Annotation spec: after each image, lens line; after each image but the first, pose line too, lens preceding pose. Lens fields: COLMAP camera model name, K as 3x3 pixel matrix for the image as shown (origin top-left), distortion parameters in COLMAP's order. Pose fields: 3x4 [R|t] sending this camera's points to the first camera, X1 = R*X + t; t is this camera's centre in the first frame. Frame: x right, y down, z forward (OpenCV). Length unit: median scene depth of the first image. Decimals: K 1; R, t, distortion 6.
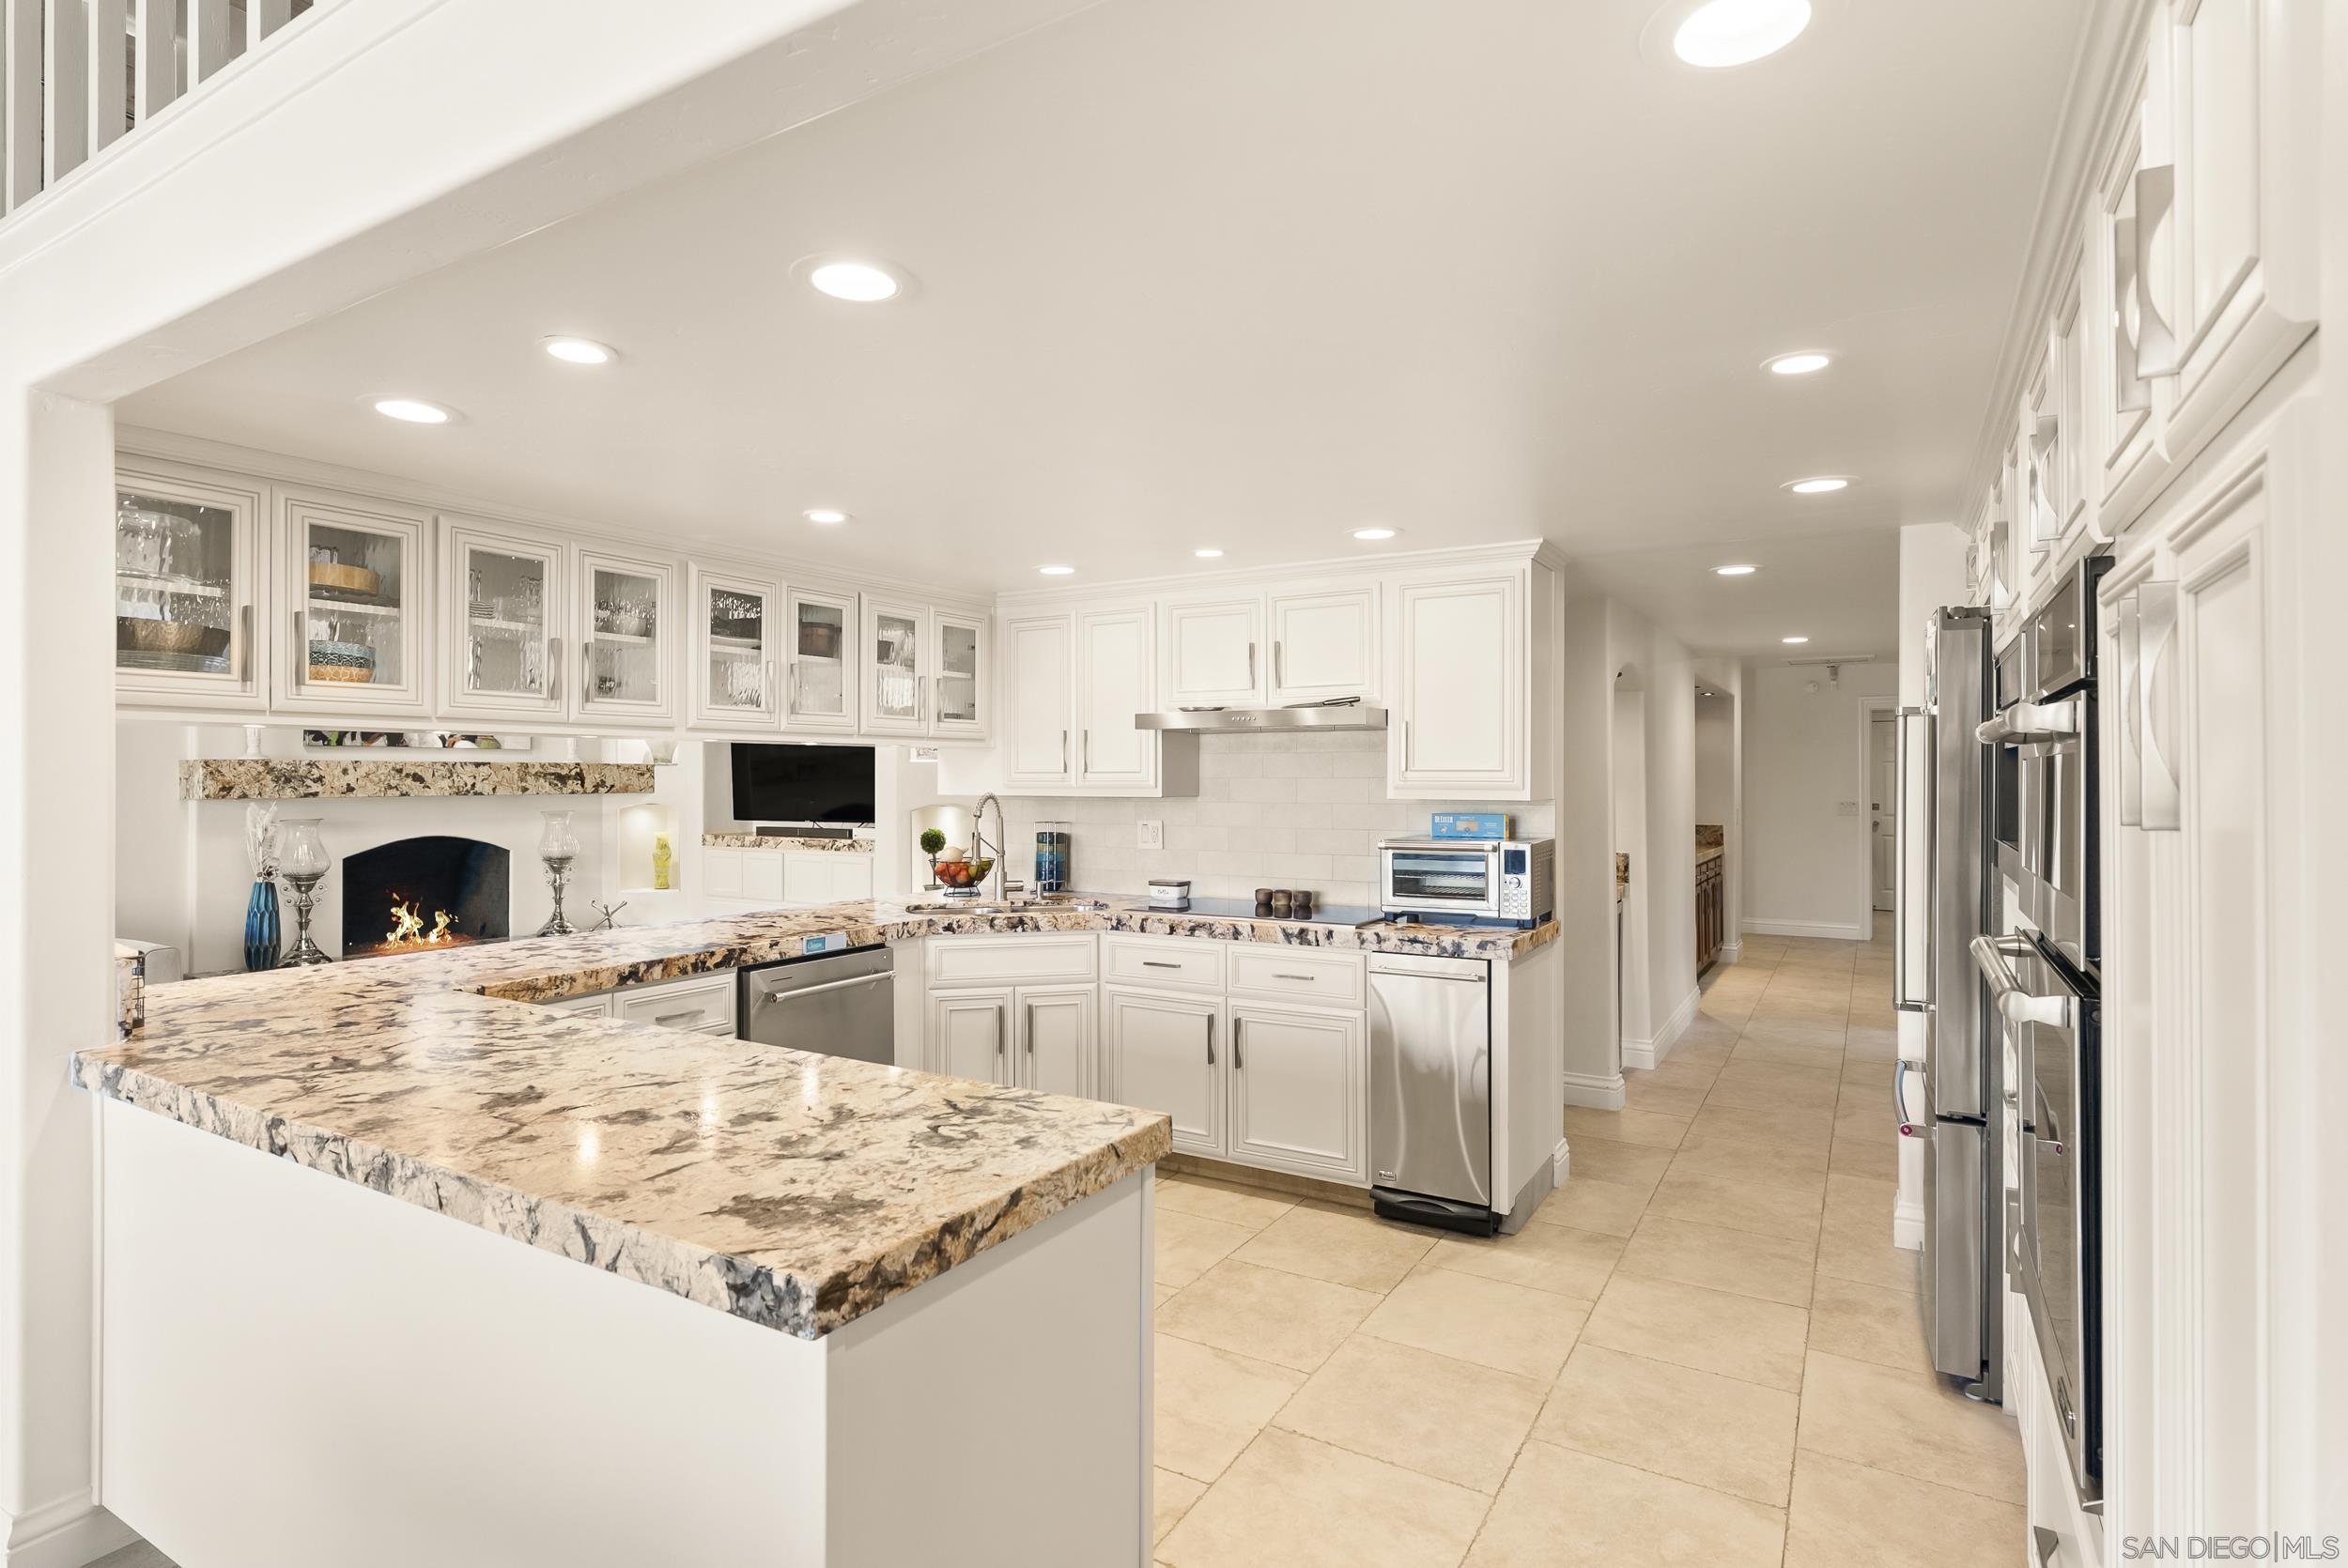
lens RADIAL K [[1205.4, 0, 1171.7], [0, 1205.4, 777.8], [0, 0, 1]] dist [-0.002336, -0.000297]
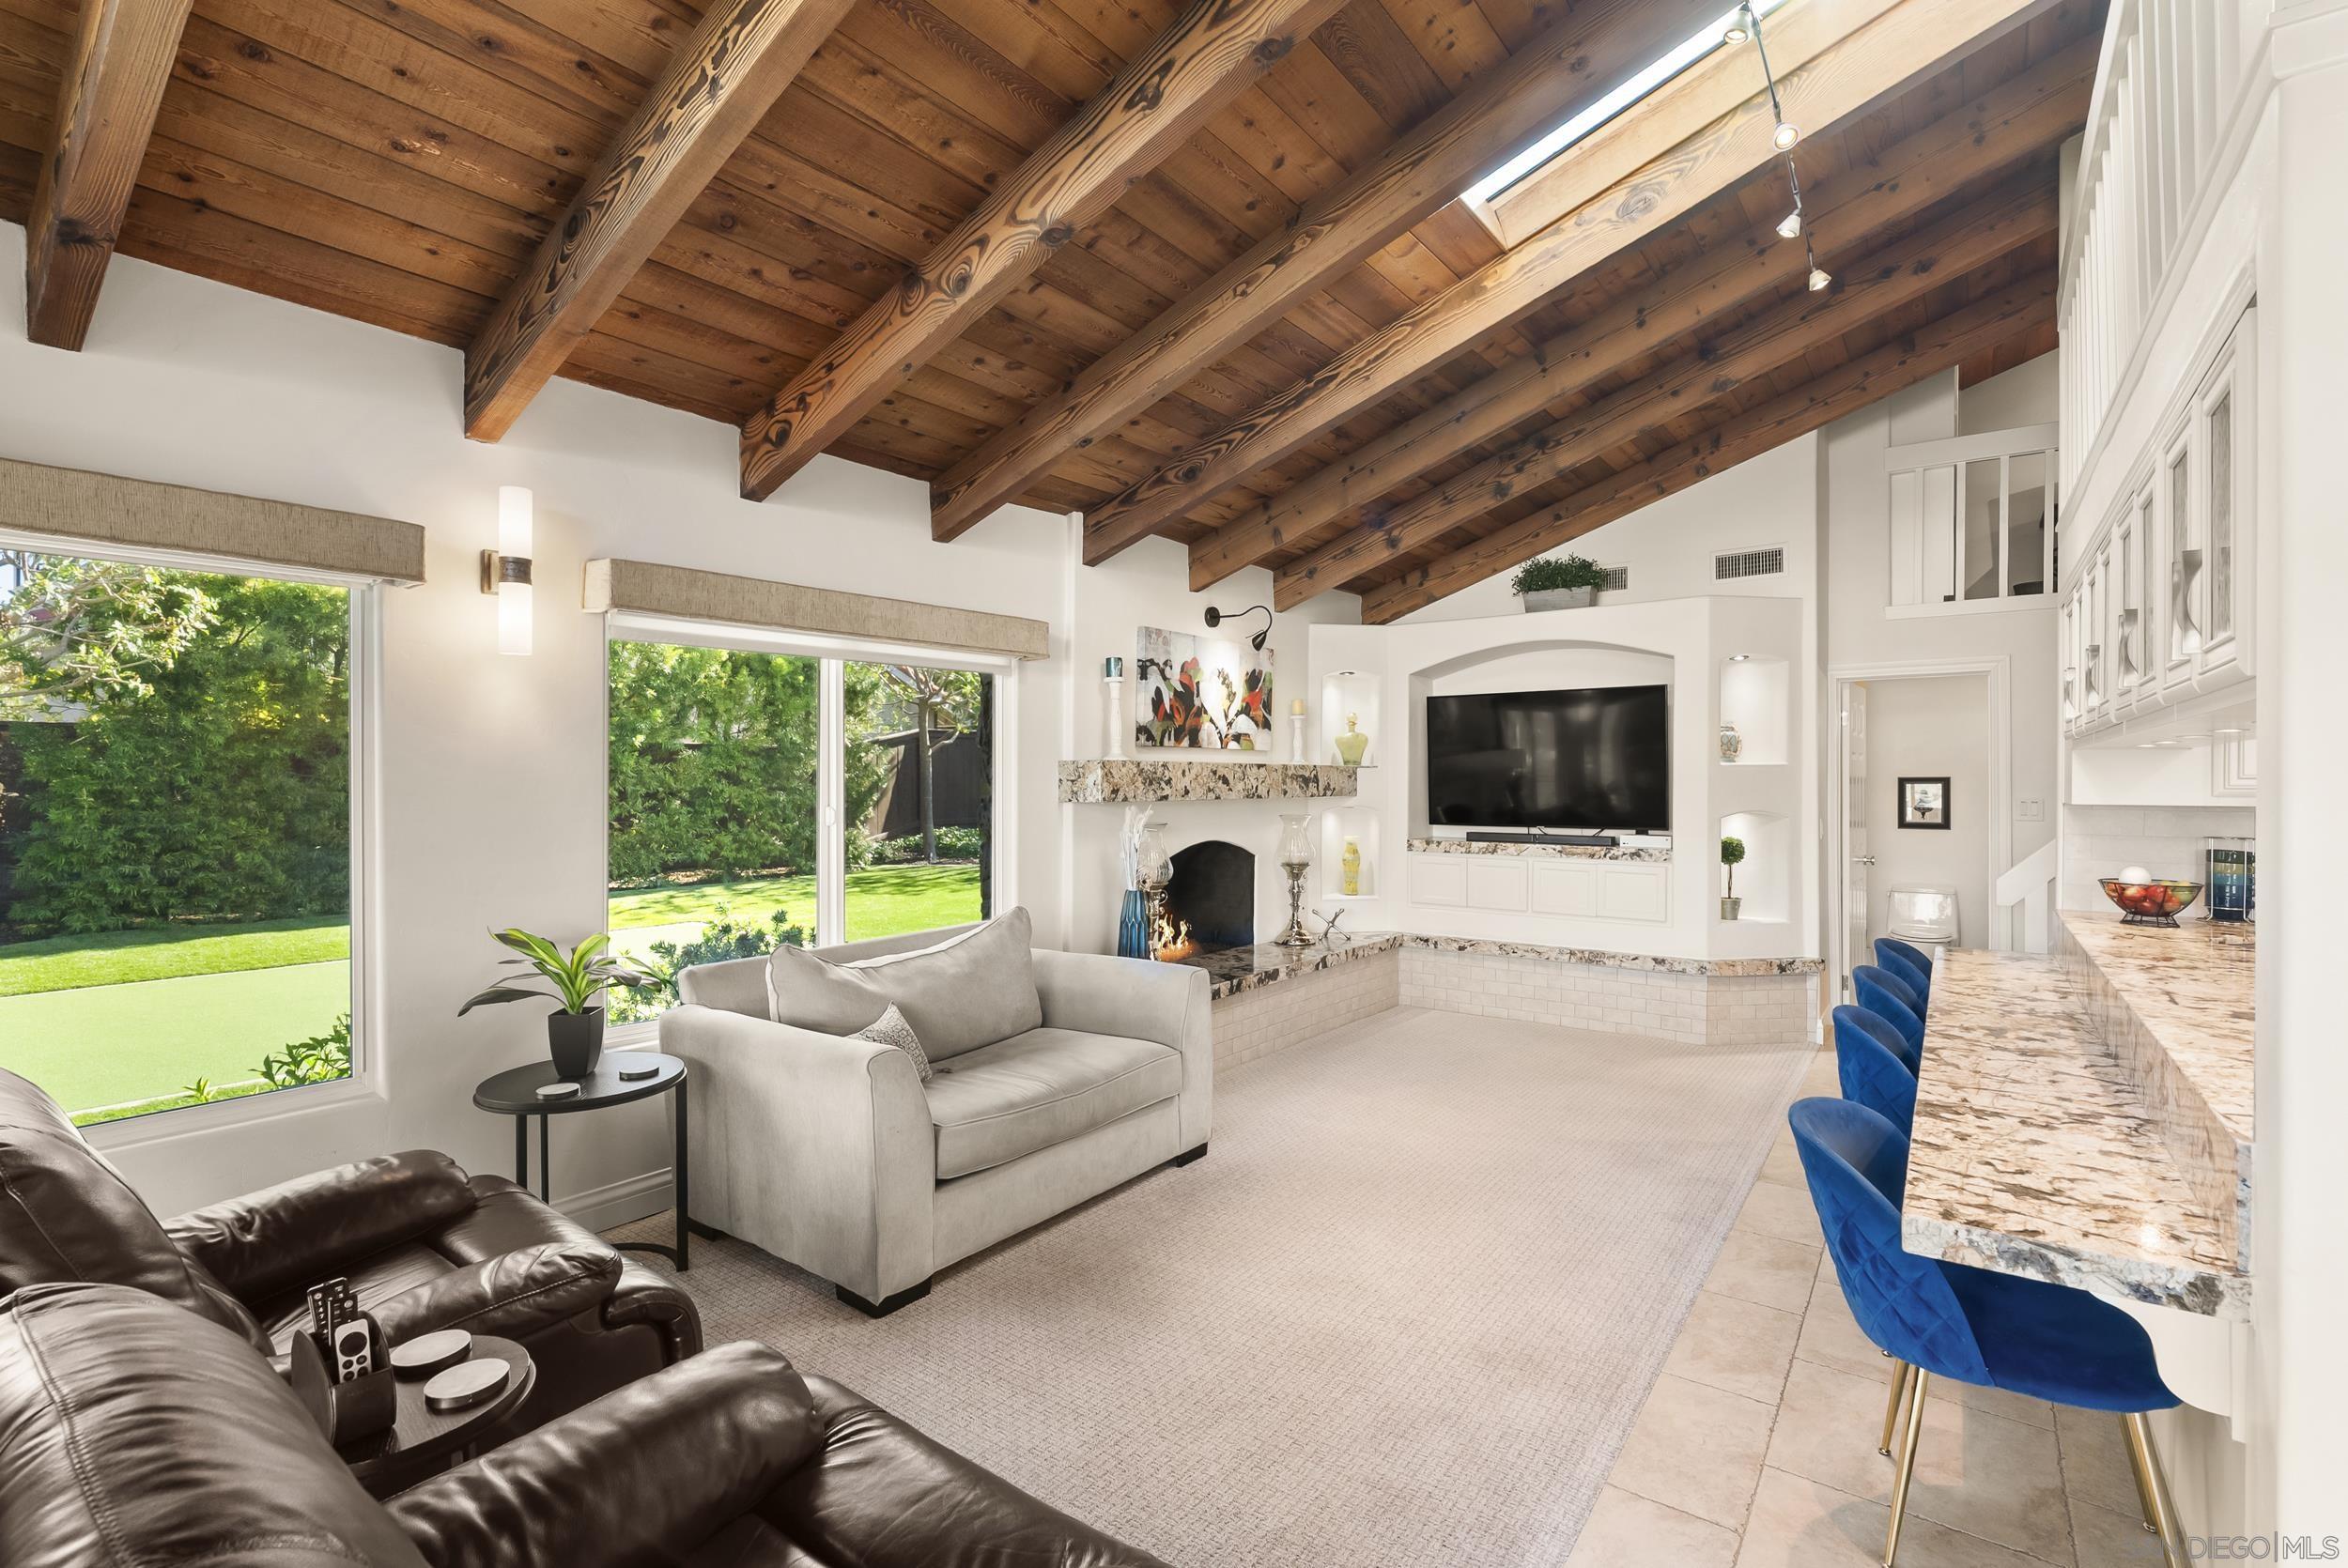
lens RADIAL K [[1079.6, 0, 1176.1], [0, 1079.6, 781.0], [0, 0, 1]] dist [0.000820, 0.000014]
pose [[0.996251, 0.004864, -0.086371, -0.553335], [-0.004697, 0.999987, 0.002136, -0.000828], [0.086380, -0.001722, 0.996261, 0.142249]]
